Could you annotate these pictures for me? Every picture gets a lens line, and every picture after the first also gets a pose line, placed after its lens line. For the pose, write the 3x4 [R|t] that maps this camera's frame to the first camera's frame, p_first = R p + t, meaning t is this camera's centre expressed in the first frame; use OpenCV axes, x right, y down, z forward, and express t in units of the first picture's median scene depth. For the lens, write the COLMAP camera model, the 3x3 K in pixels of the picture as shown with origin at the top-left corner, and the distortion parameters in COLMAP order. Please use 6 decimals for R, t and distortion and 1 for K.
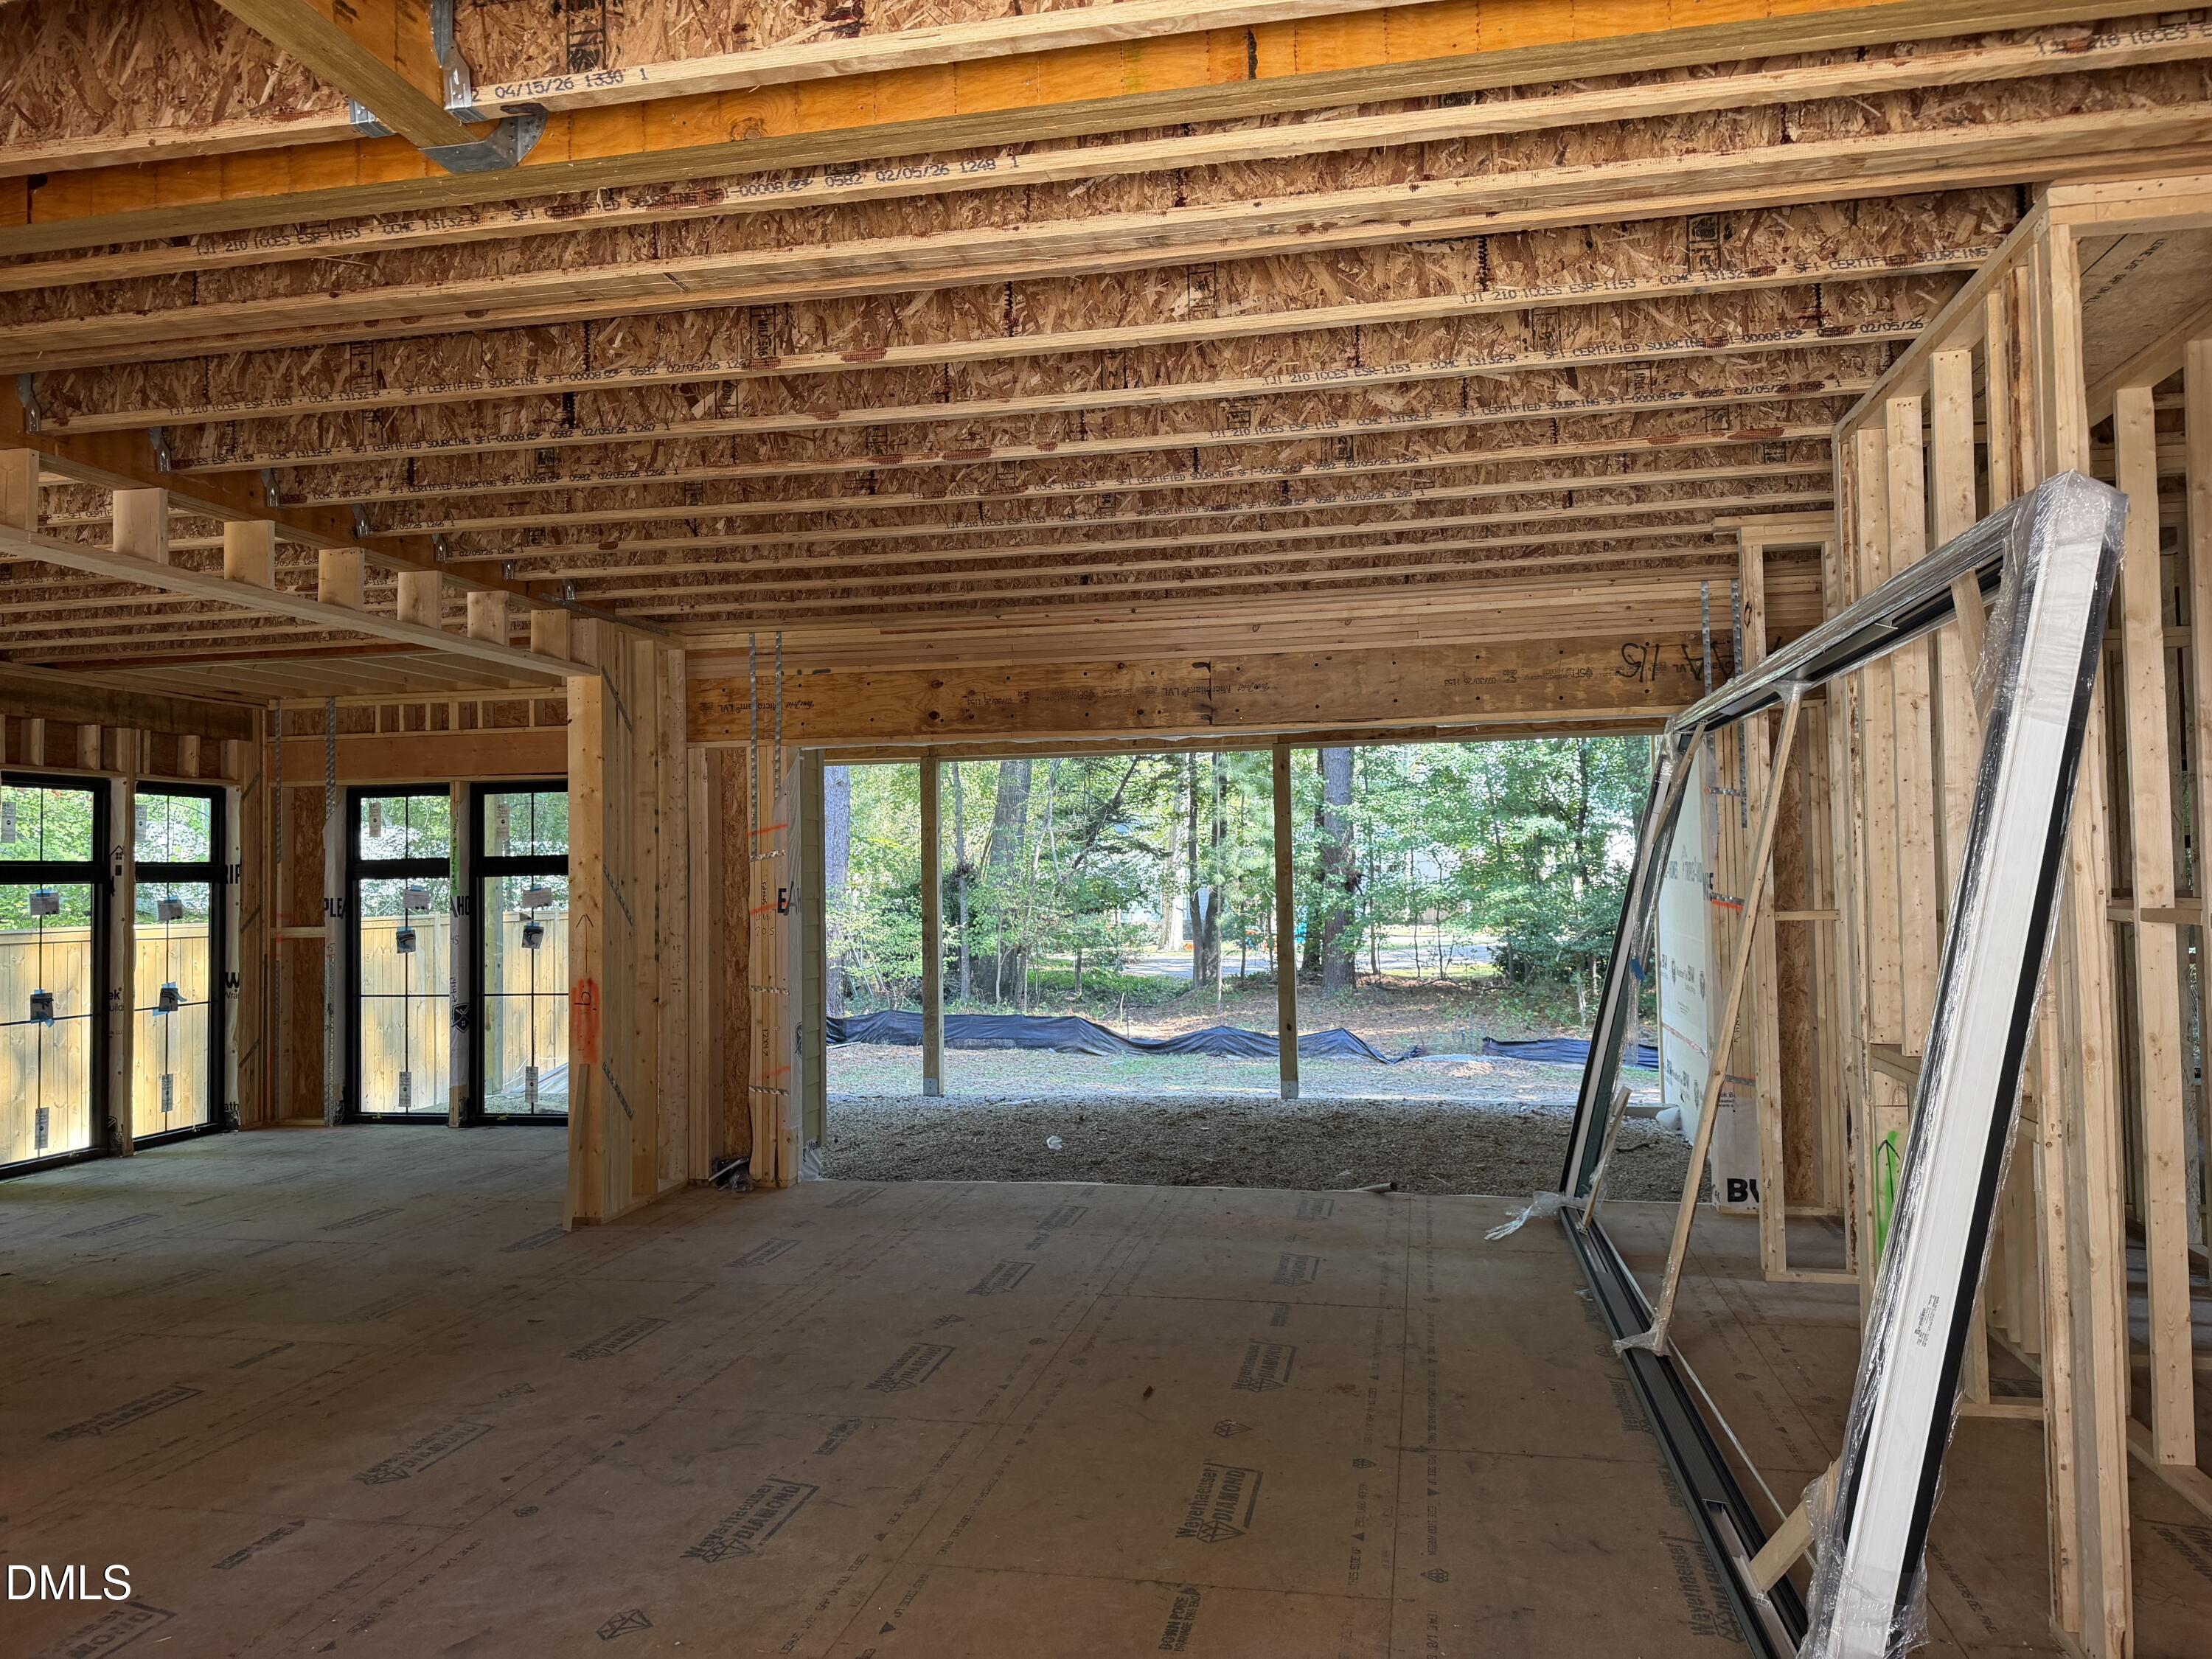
lens RADIAL K [[1520.8, 0, 1106.0], [0, 1520.8, 829.5], [0, 0, 1]] dist [0.073173, -0.001611]
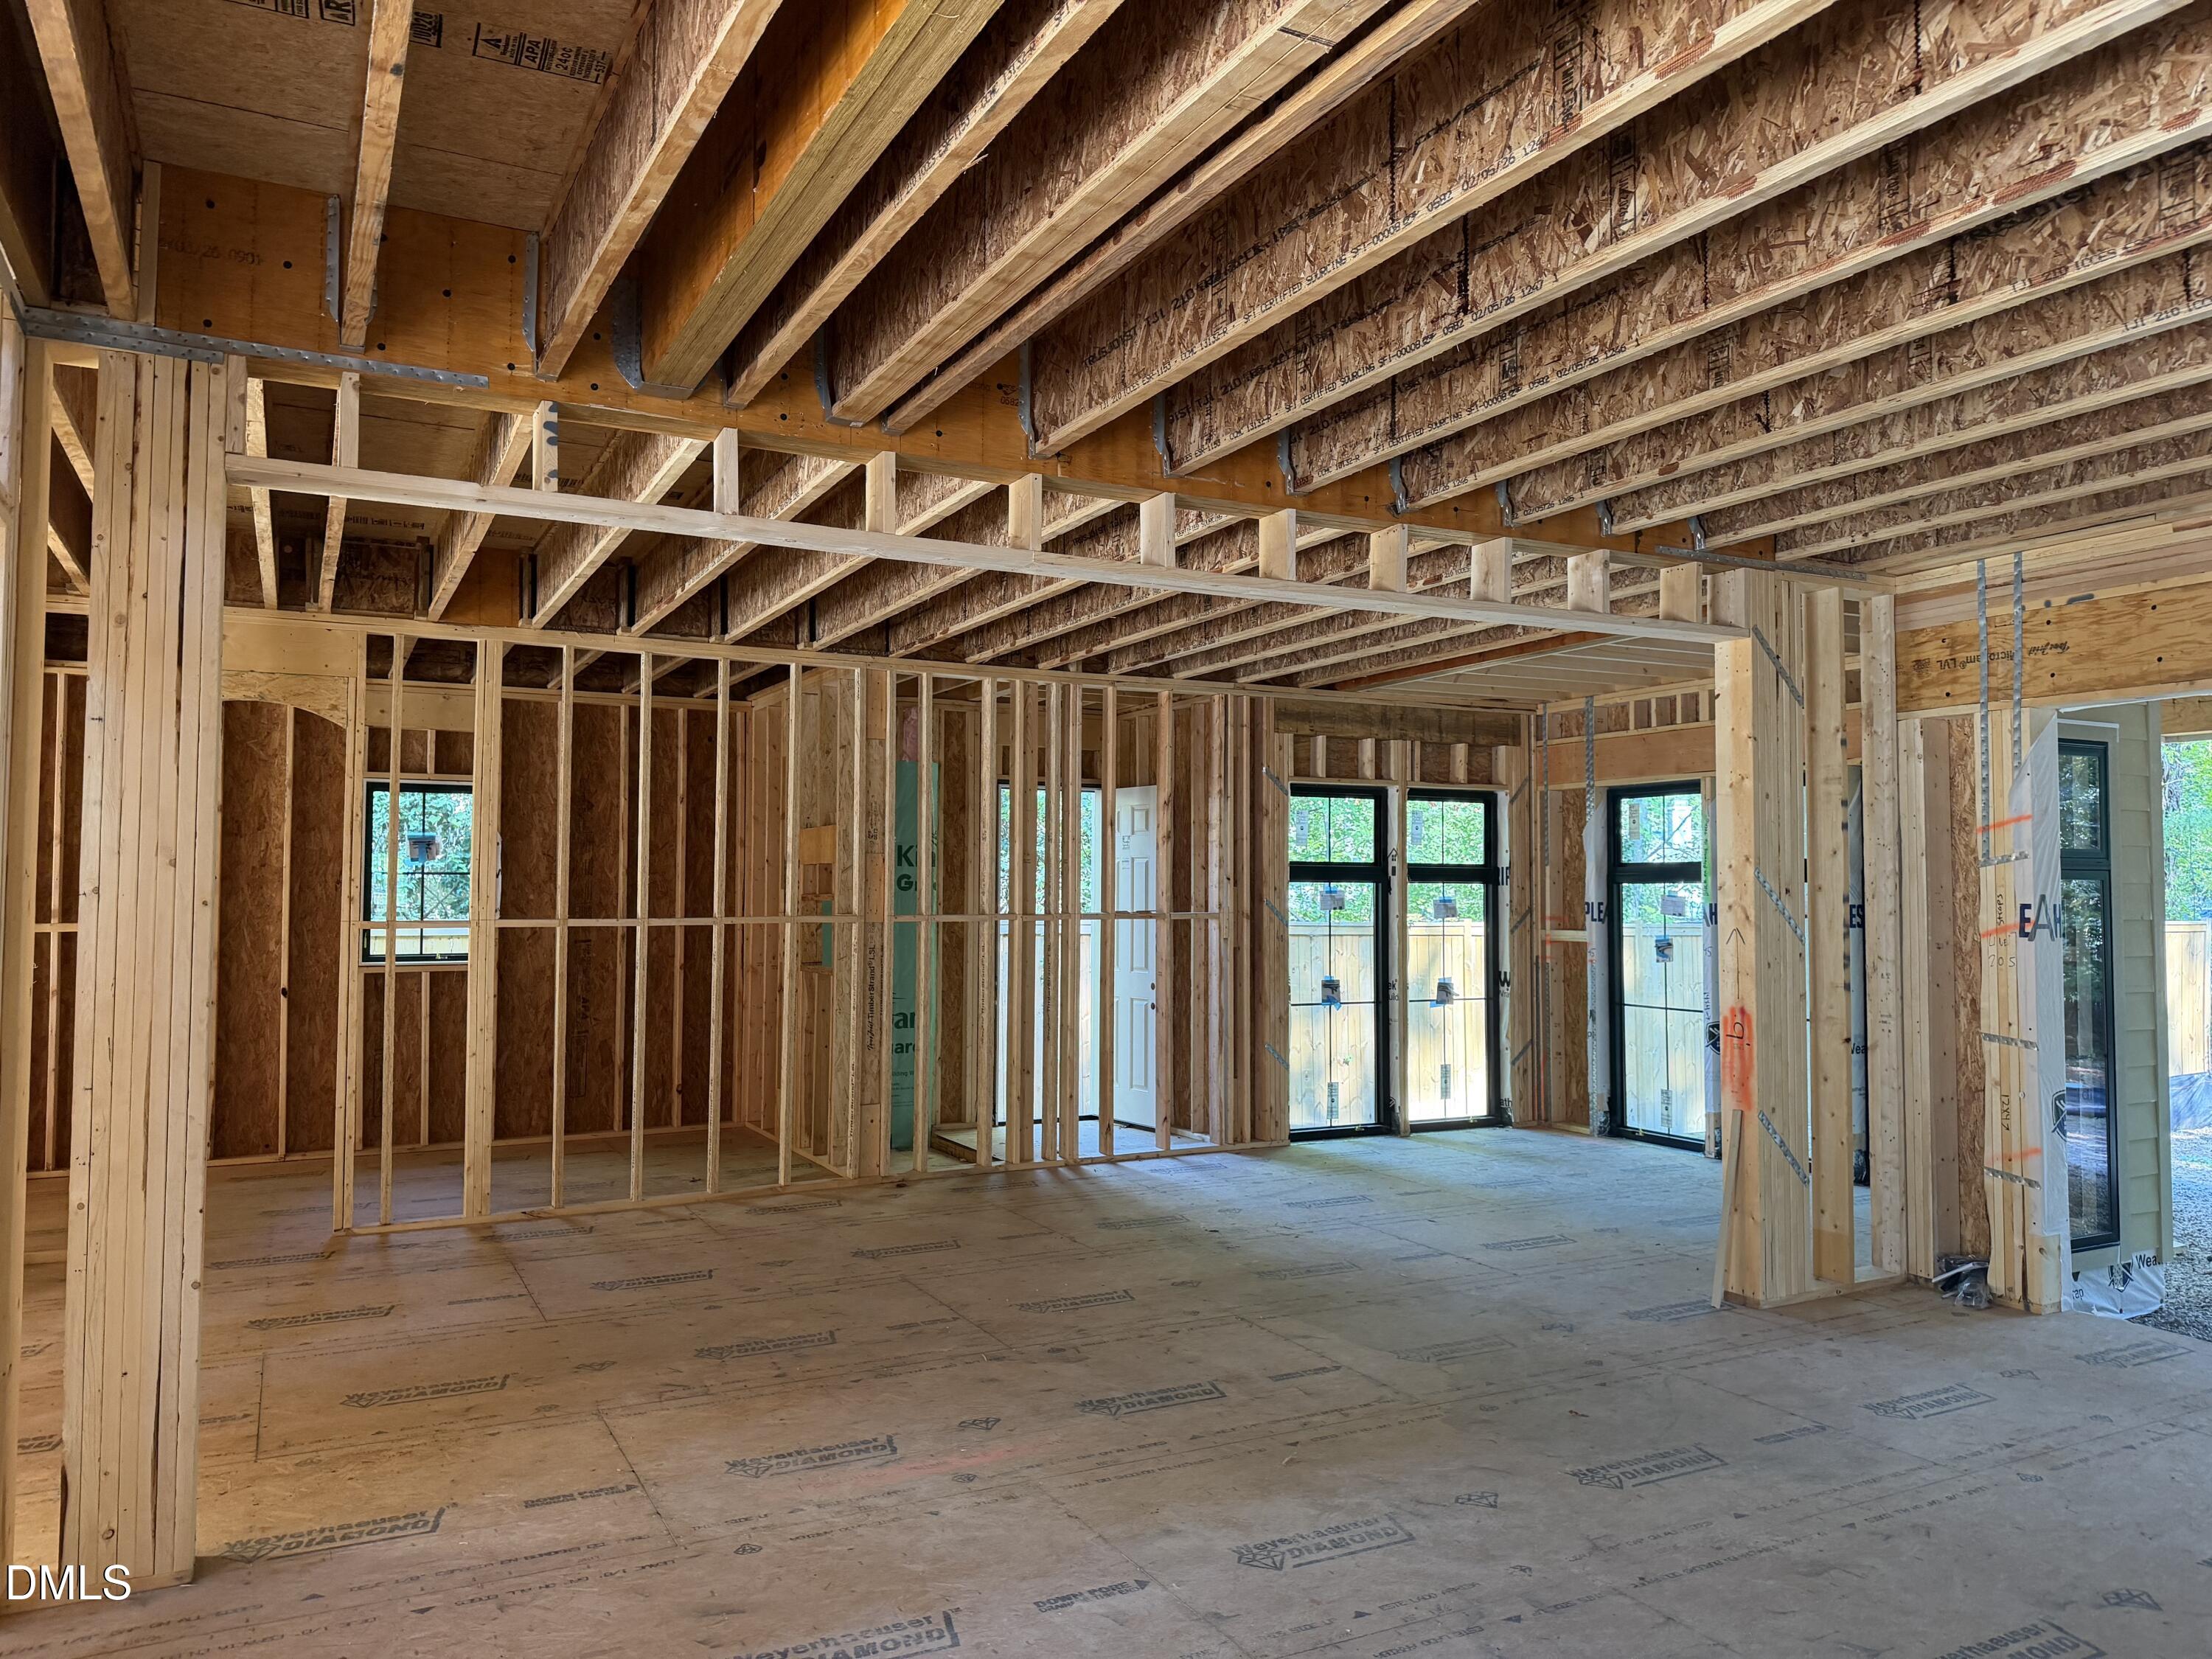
lens RADIAL K [[1564.5, 0, 1187.7], [0, 1564.5, 853.6], [0, 0, 1]] dist [0.065624, -0.040353]
pose [[0.659319, -0.002376, -0.751860, 0.093873], [0.011738, 0.999906, 0.007134, 0.004603], [0.751772, -0.013529, 0.659284, 0.196895]]
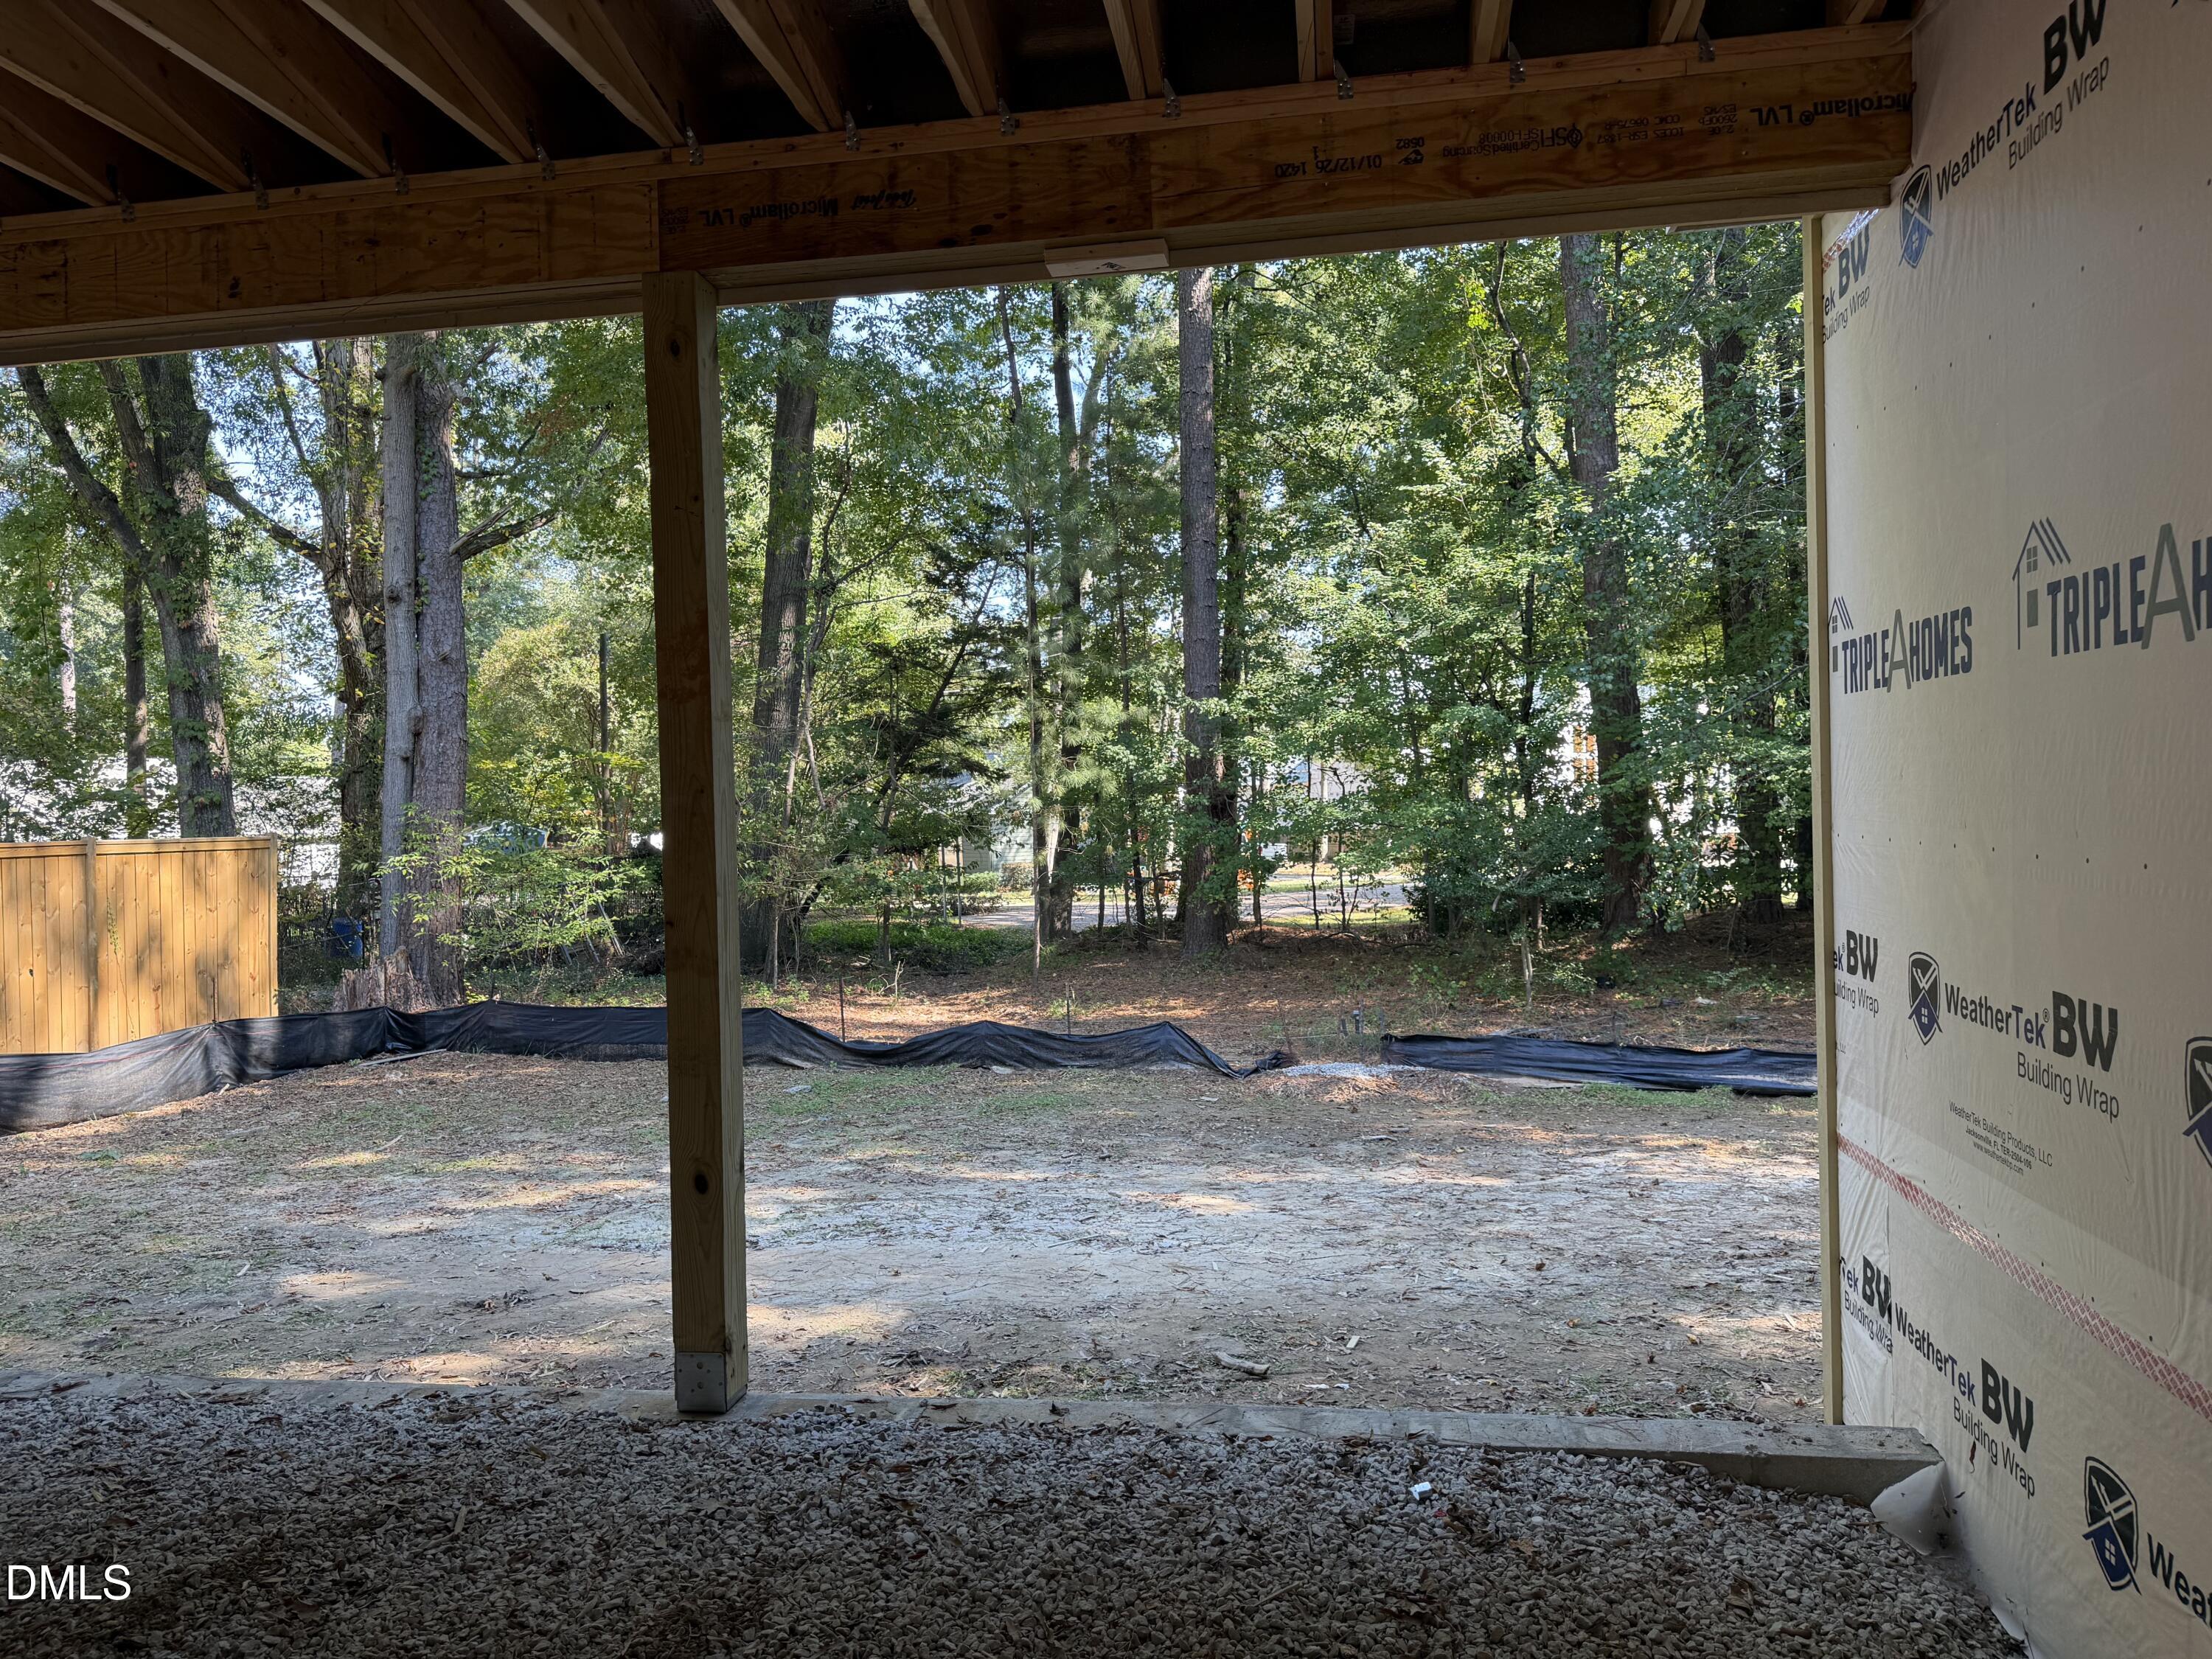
lens RADIAL K [[1508.3, 0, 1125.1], [0, 1508.3, 826.2], [0, 0, 1]] dist [0.044479, -0.045891]
pose [[0.998383, -0.009871, 0.055975, 0.270083], [0.007858, 0.999318, 0.036081, 0.065132], [-0.056293, -0.035583, 0.997780, 0.973755]]
